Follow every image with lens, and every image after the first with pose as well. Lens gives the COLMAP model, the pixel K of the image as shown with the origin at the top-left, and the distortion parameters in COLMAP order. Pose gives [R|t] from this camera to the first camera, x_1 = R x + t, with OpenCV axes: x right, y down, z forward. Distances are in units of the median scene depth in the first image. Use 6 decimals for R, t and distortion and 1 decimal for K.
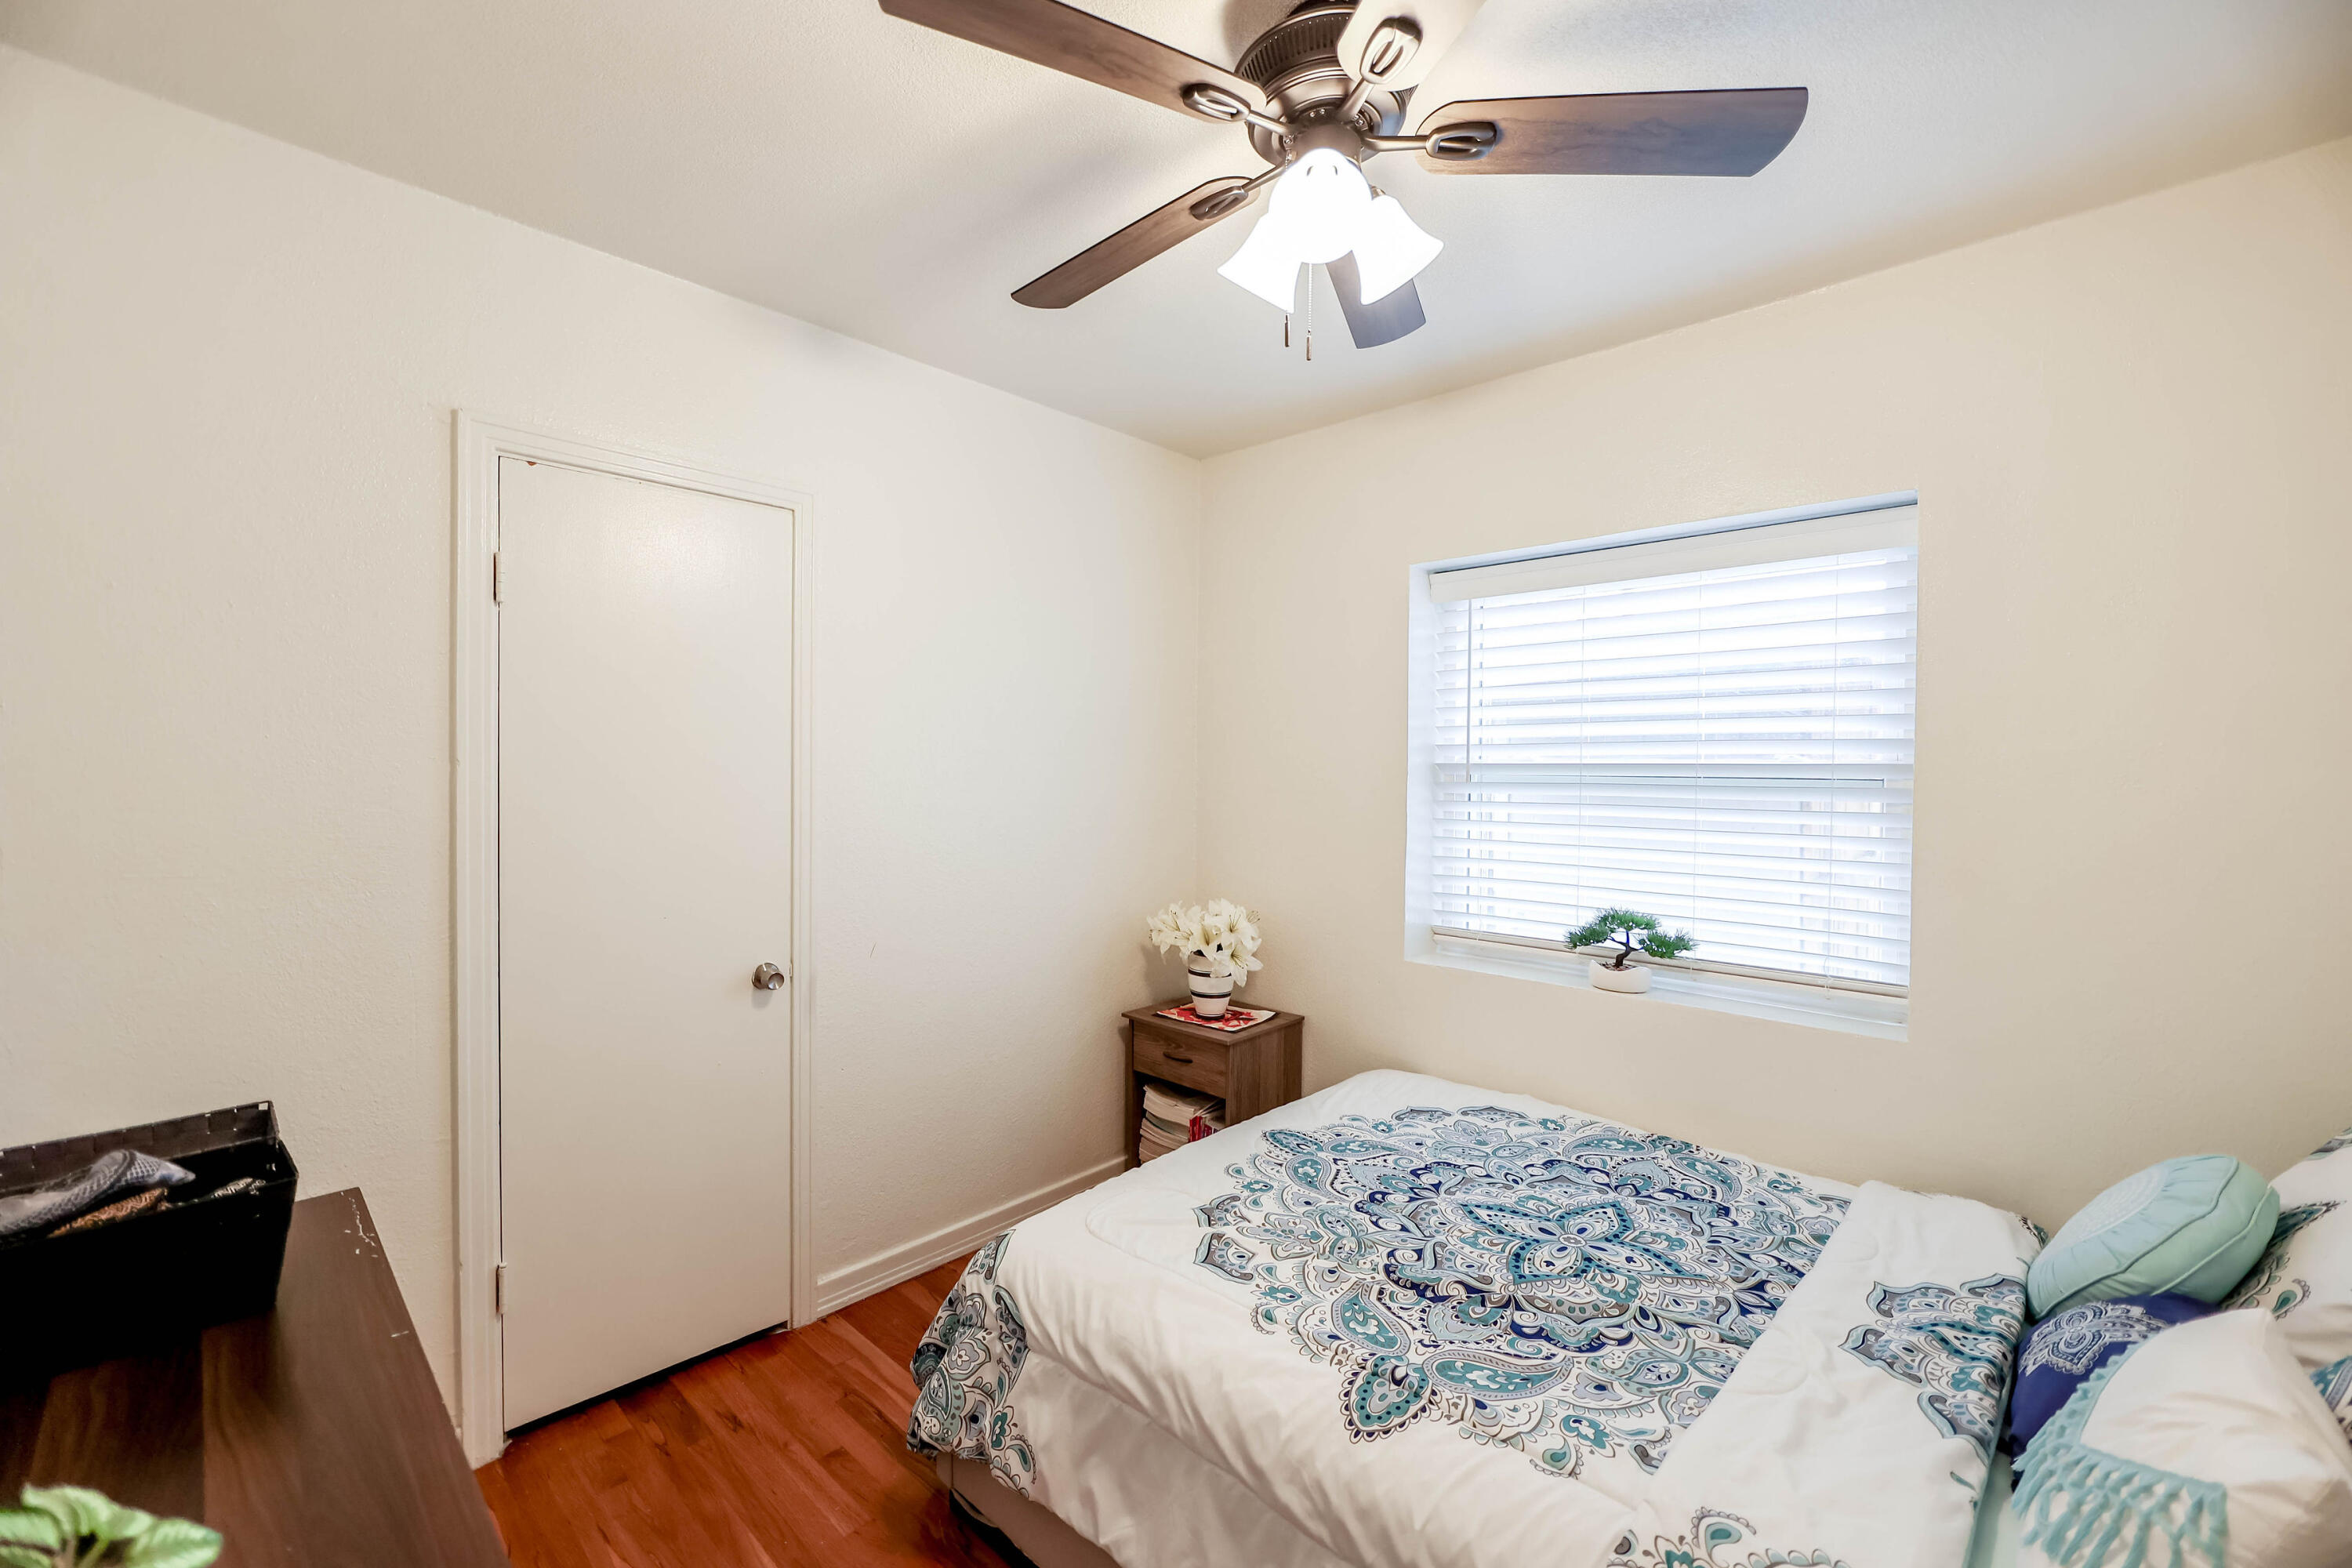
lens RADIAL K [[931.4, 0, 1150.5], [0, 931.4, 784.3], [0, 0, 1]] dist [-0.012530, 0.002451]
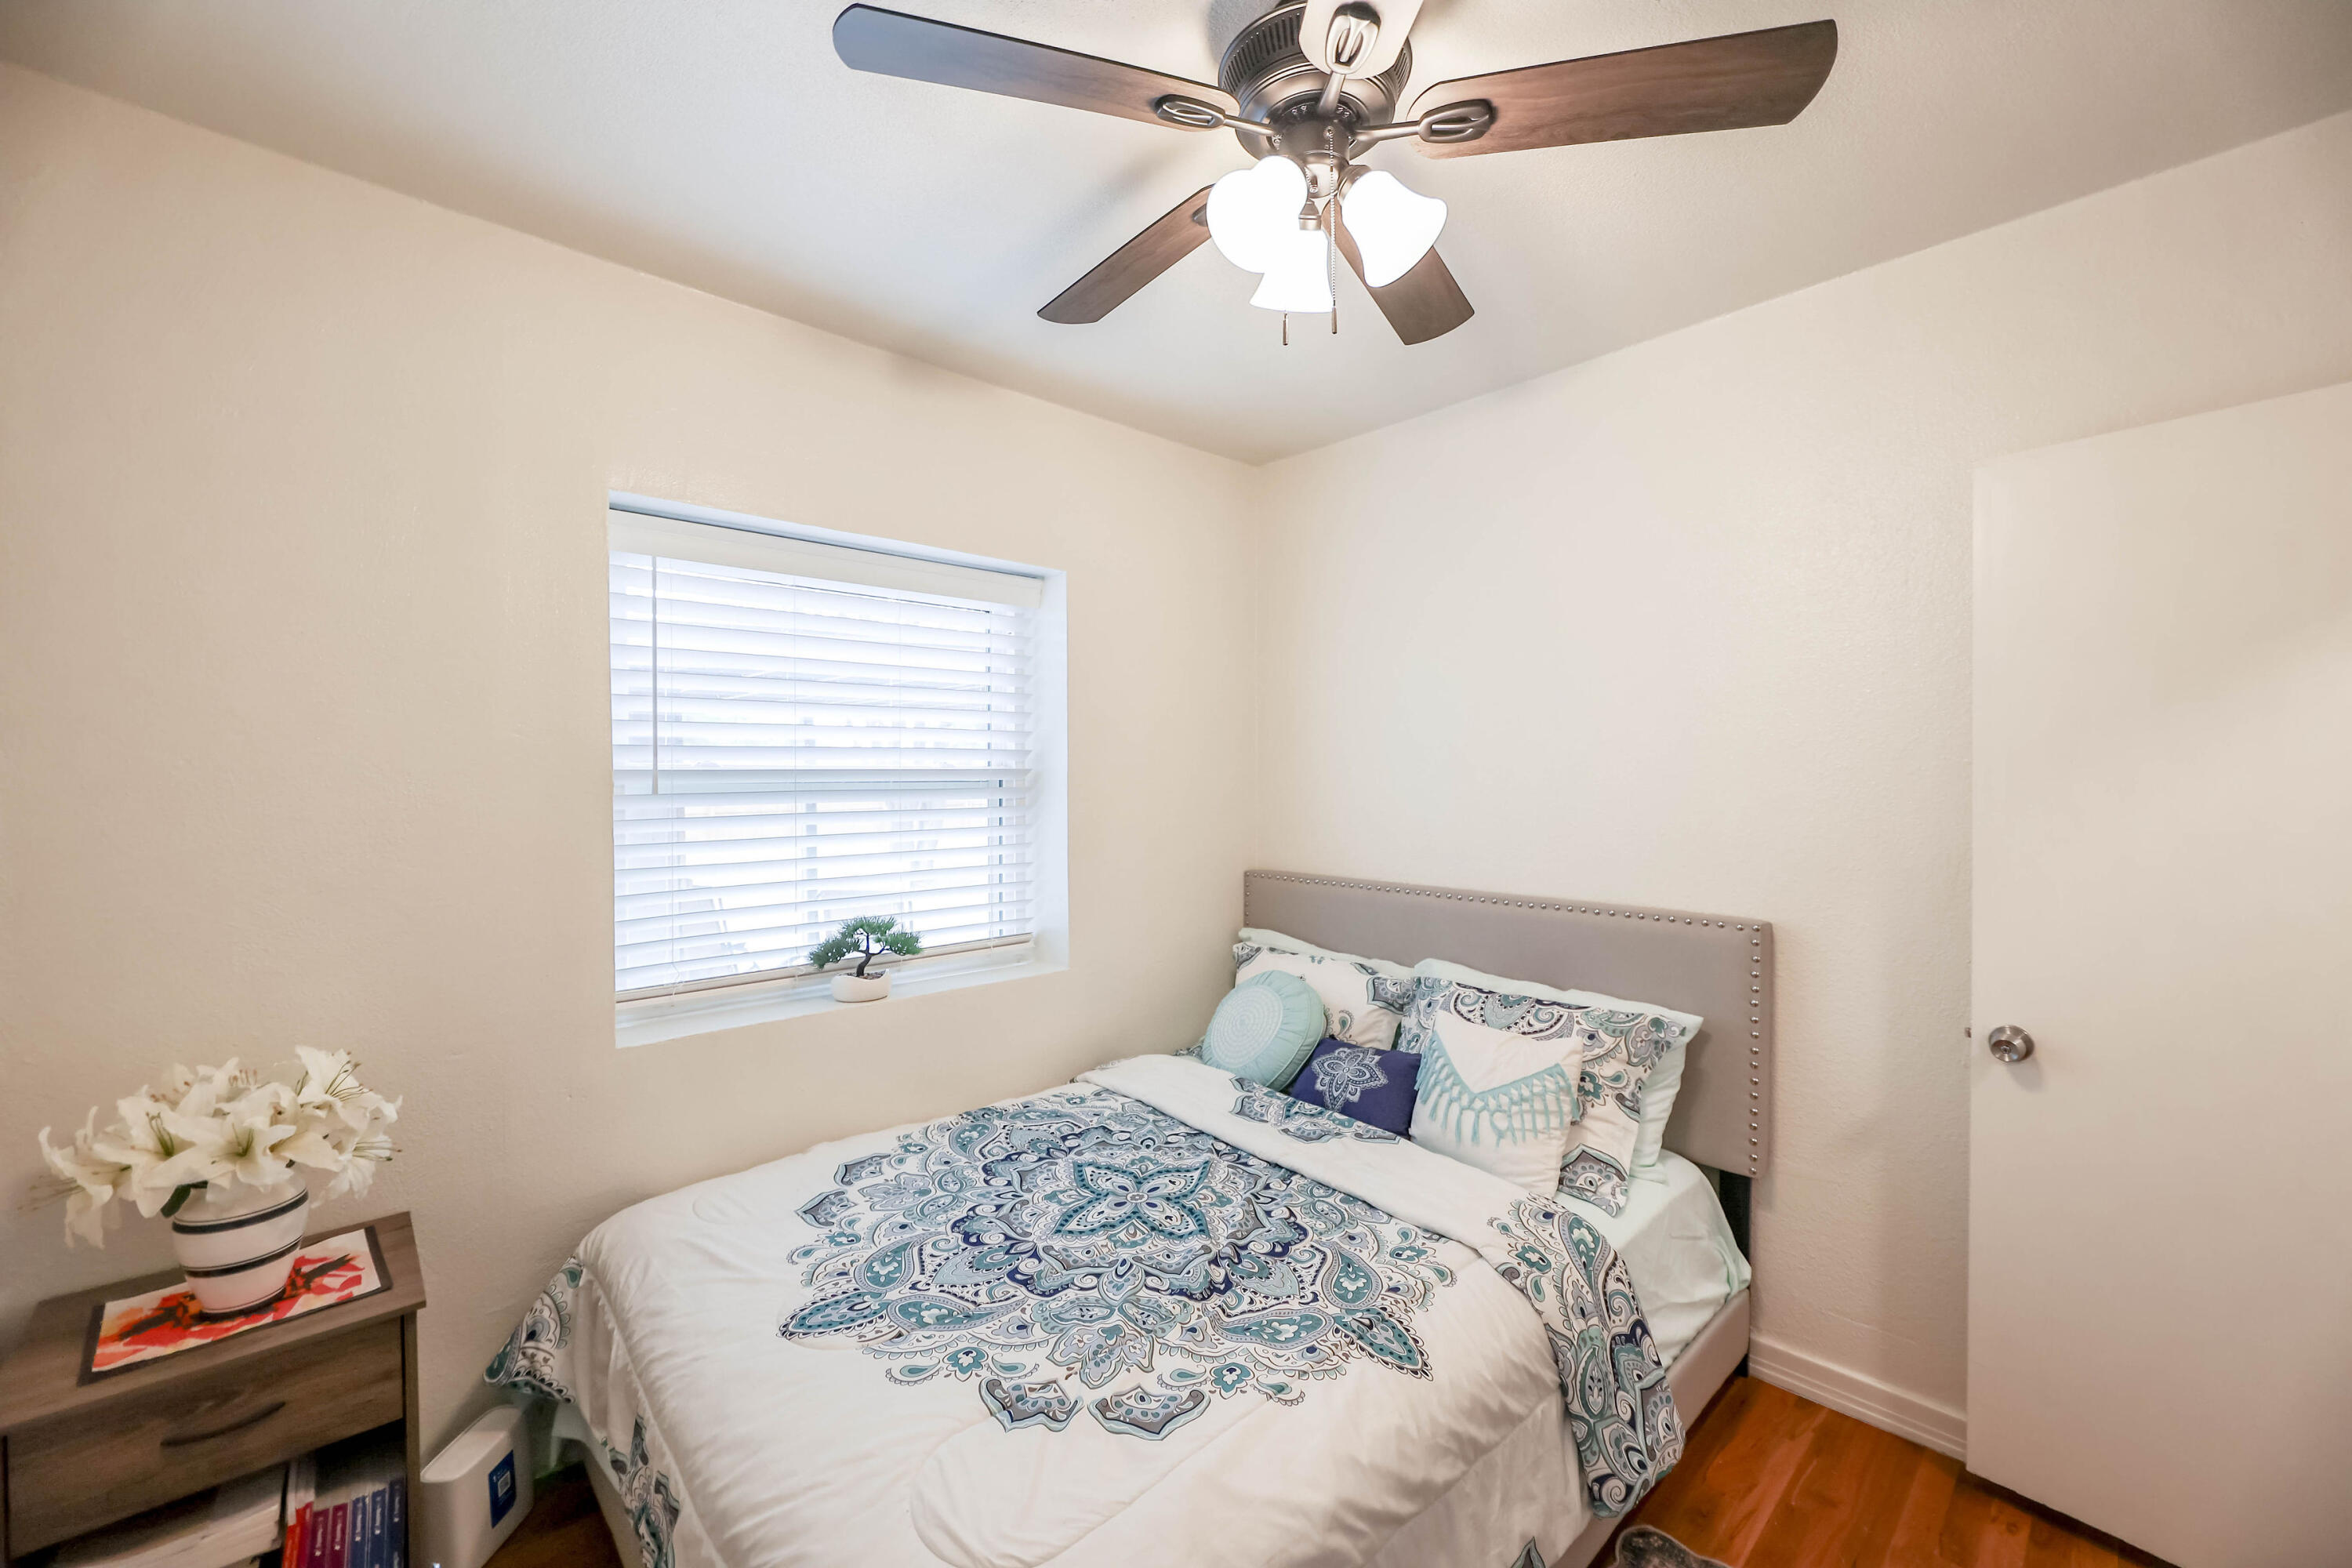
lens RADIAL K [[931.4, 0, 1150.7], [0, 931.4, 770.0], [0, 0, 1]] dist [-0.012530, 0.002451]
pose [[0.071063, -0.006814, 0.997449, -0.589913], [0.018924, 0.999806, 0.005482, -0.027830], [-0.997292, 0.018486, 0.071178, 0.794898]]
